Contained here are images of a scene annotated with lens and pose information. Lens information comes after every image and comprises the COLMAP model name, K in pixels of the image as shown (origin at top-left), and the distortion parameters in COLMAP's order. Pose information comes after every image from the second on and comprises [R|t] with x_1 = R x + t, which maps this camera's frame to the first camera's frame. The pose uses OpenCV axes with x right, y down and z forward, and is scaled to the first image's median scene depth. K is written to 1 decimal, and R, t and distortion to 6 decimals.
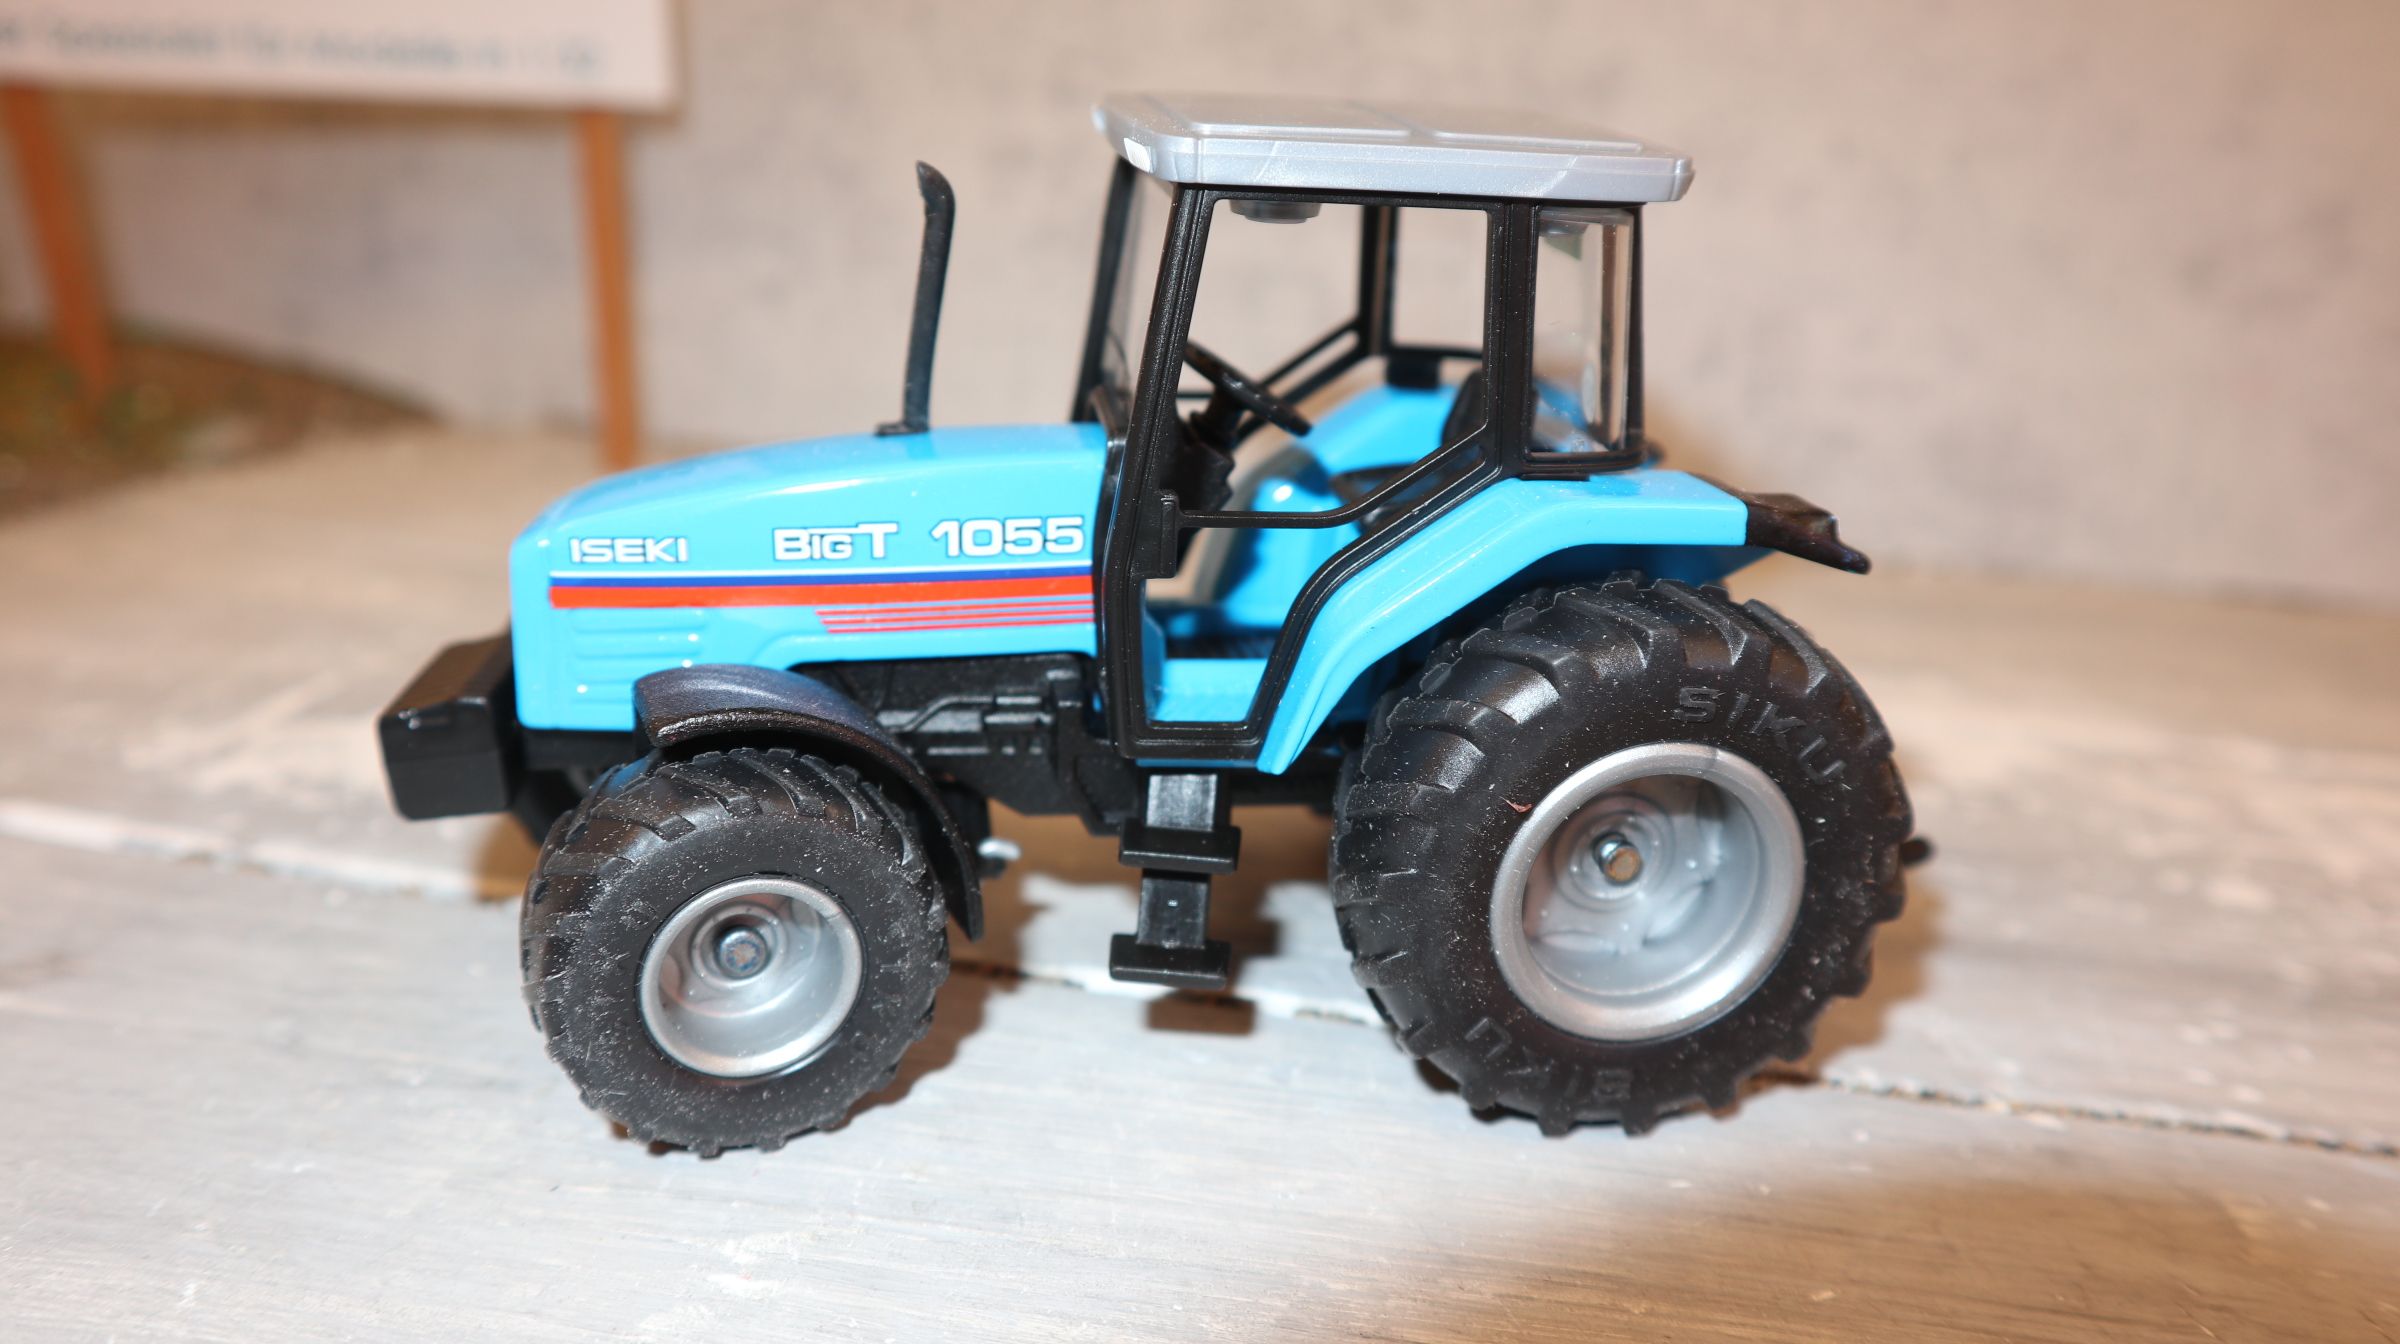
lens RADIAL K [[1683.0, 0, 1187.7], [0, 1683.0, 684.0], [0, 0, 1]] dist [-0.106606, 0.064743]
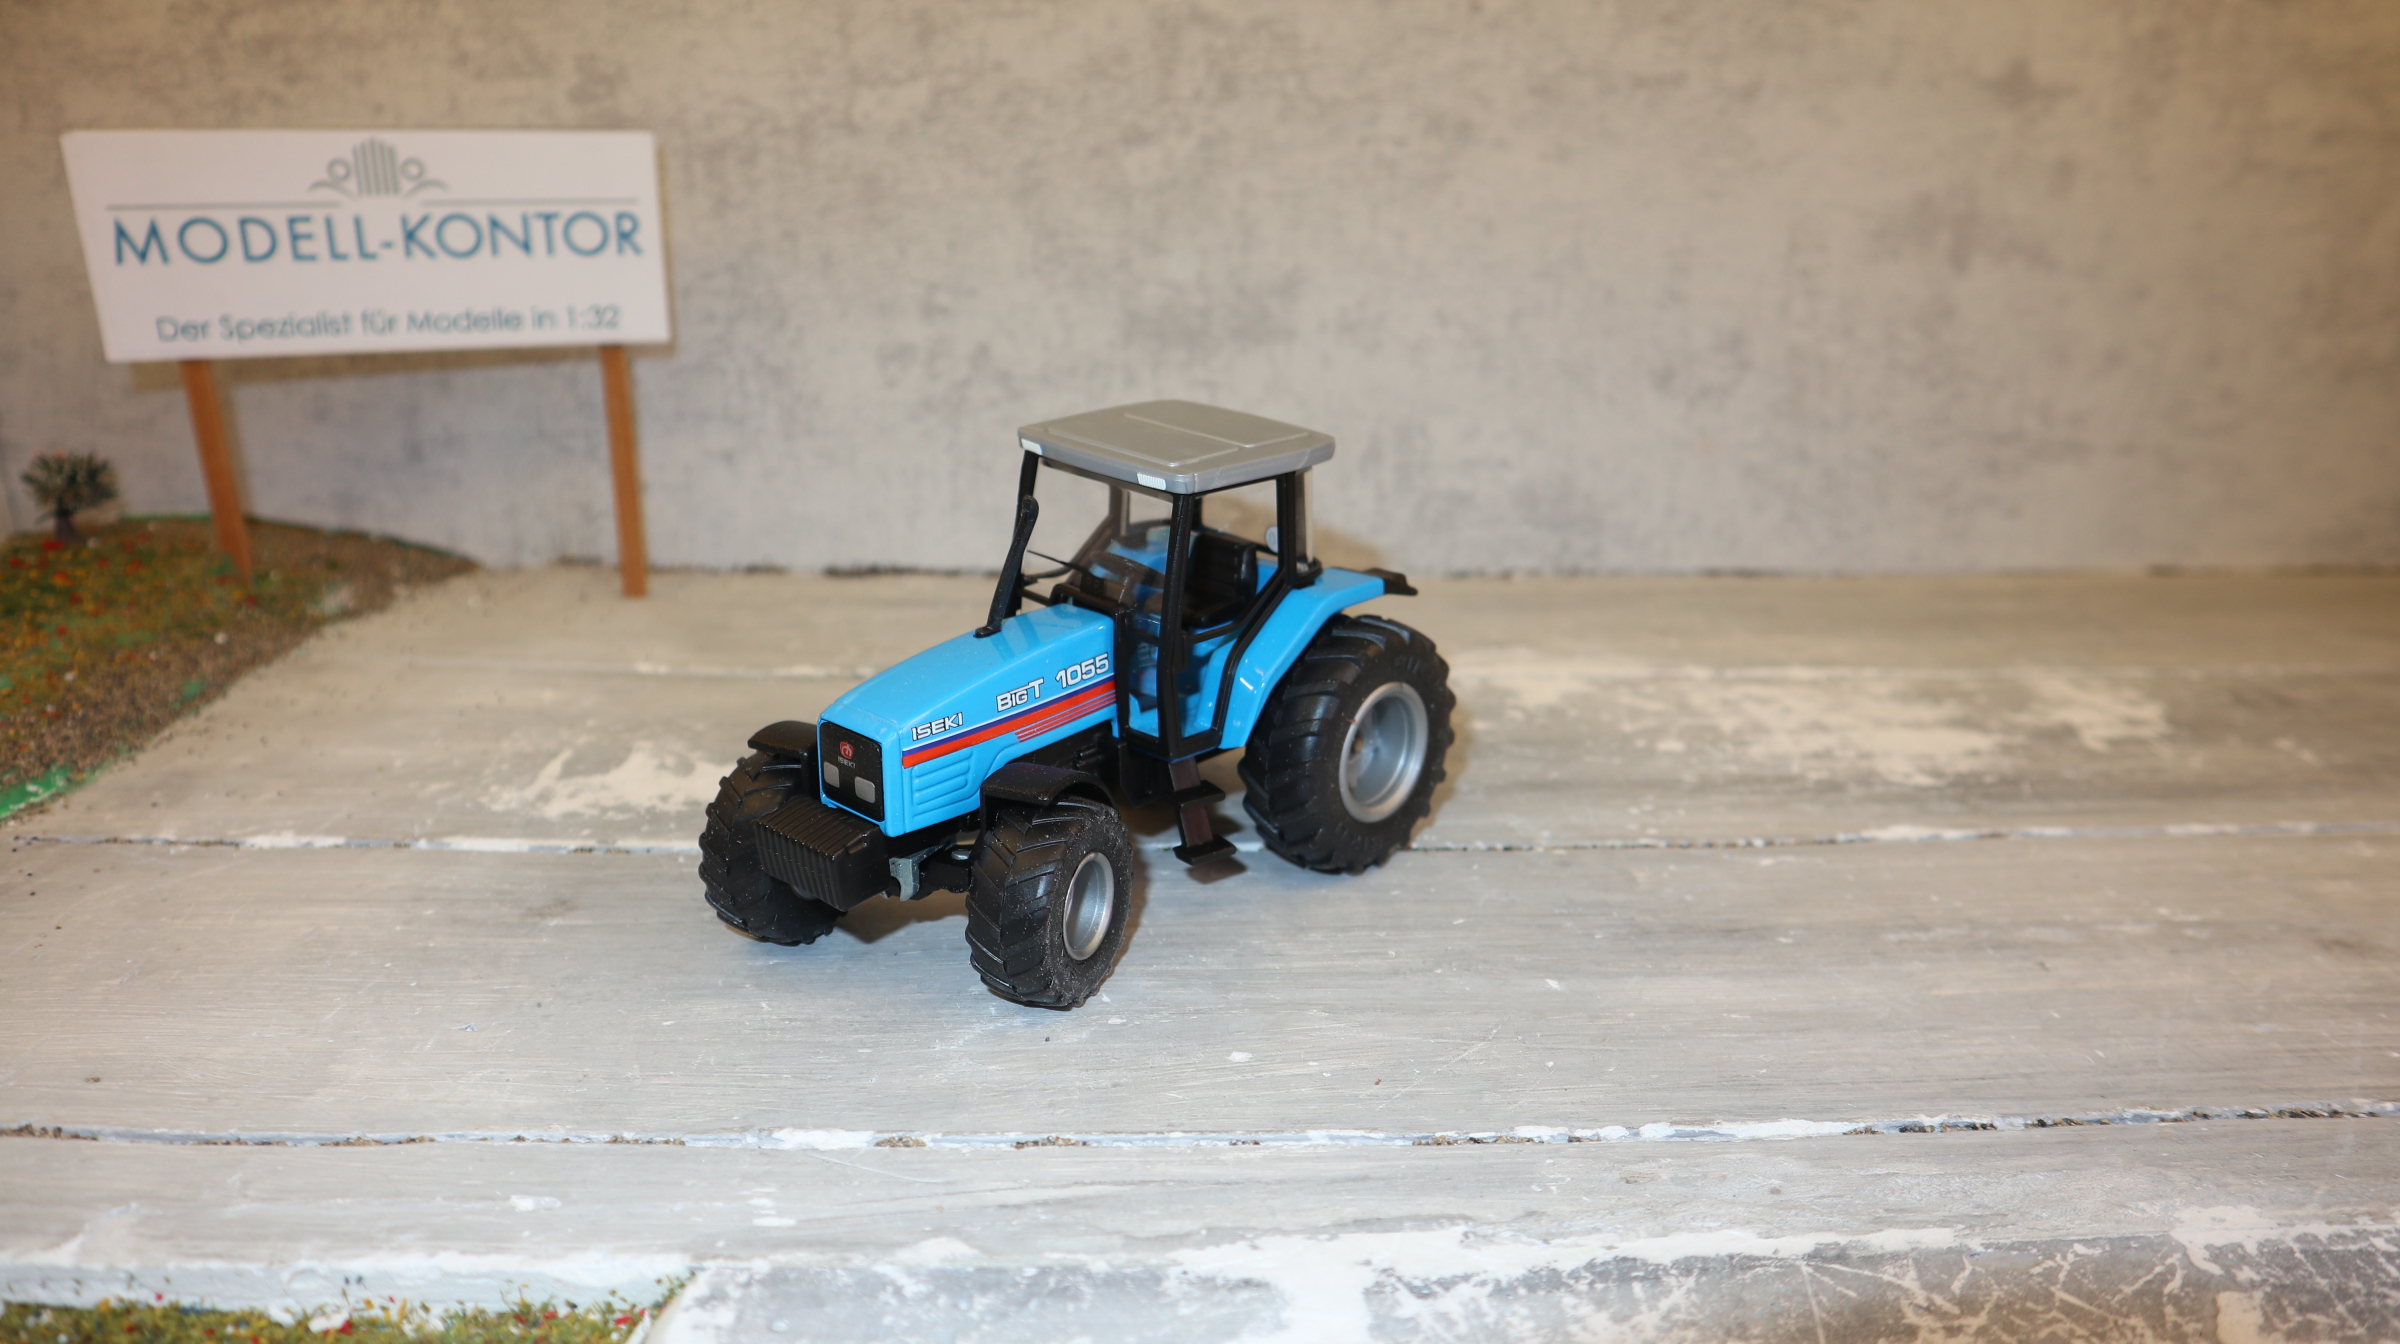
lens RADIAL K [[1683.0, 0, 1202.6], [0, 1683.0, 661.9], [0, 0, 1]] dist [-0.106606, 0.064743]
pose [[0.979136, -0.103555, 0.174840, -0.238979], [0.107463, 0.994124, -0.013005, -0.002548], [-0.172466, 0.031522, 0.984511, -0.889640]]
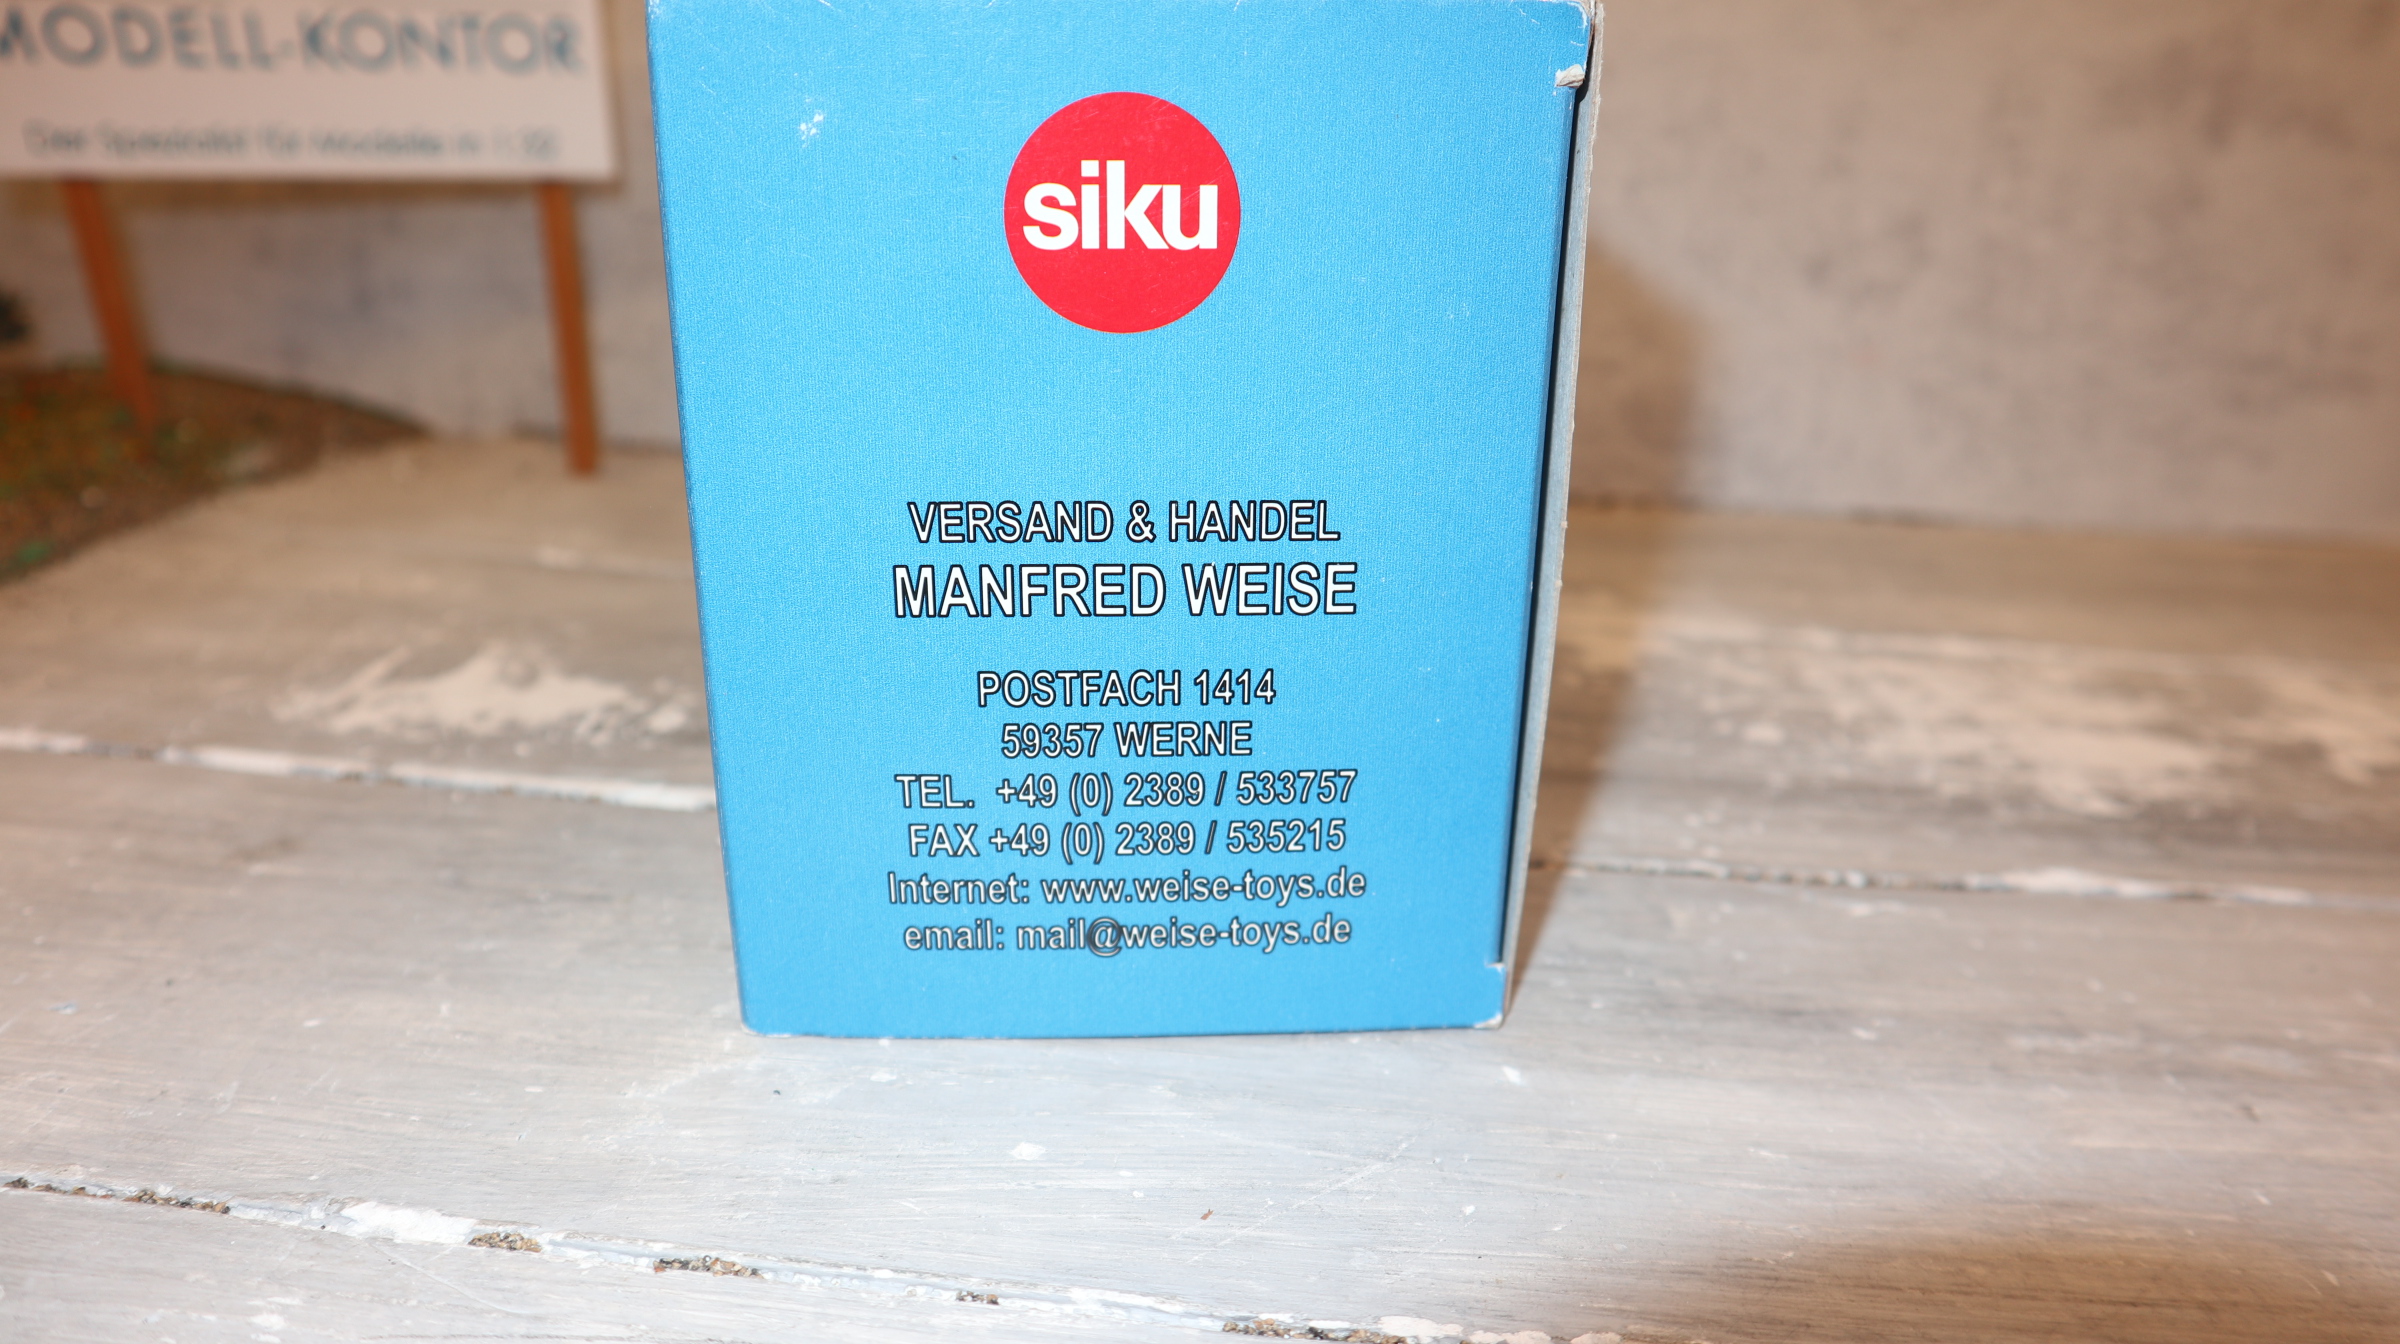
lens RADIAL K [[1683.0, 0, 1197.9], [0, 1683.0, 672.0], [0, 0, 1]] dist [-0.106606, 0.064743]
pose [[0.997065, -0.048913, 0.058902, 0.057321], [0.047046, 0.998358, 0.032673, 0.001692], [-0.060403, -0.029806, 0.997729, -0.484858]]
